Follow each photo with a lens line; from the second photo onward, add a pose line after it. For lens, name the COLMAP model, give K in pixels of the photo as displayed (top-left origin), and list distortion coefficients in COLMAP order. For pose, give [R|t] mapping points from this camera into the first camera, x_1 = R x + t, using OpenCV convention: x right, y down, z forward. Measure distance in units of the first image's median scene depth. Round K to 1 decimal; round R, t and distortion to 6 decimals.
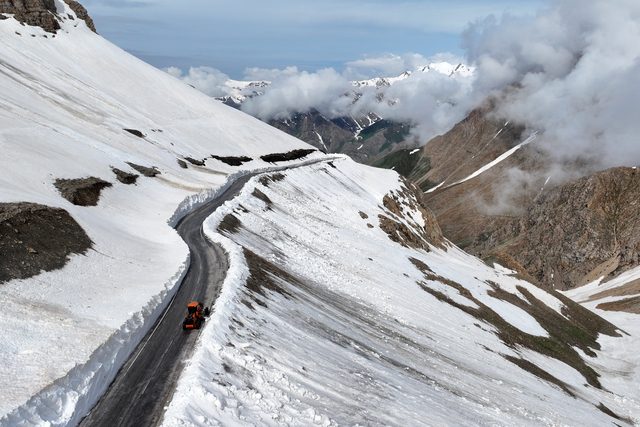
lens RADIAL K [[485.1, 0, 320.0], [0, 485.1, 213.5], [0, 0, 1]] dist [0.006781, -0.002340]
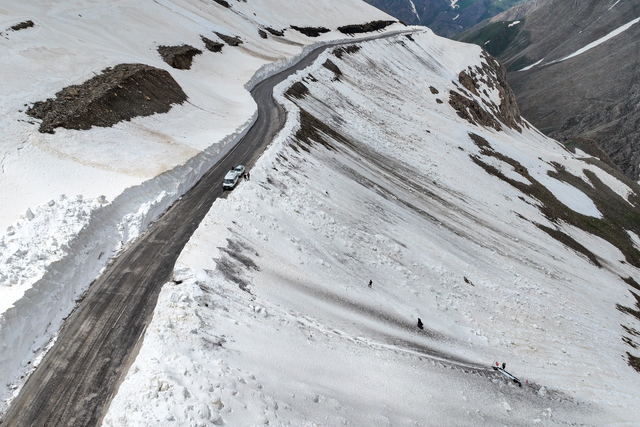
lens RADIAL K [[485.1, 0, 320.0], [0, 485.1, 213.5], [0, 0, 1]] dist [0.006781, -0.002340]
pose [[0.982087, 0.087855, -0.166696, 0.063100], [-0.043200, 0.966070, 0.254642, 0.005350], [0.183411, -0.242879, 0.952560, -0.126104]]
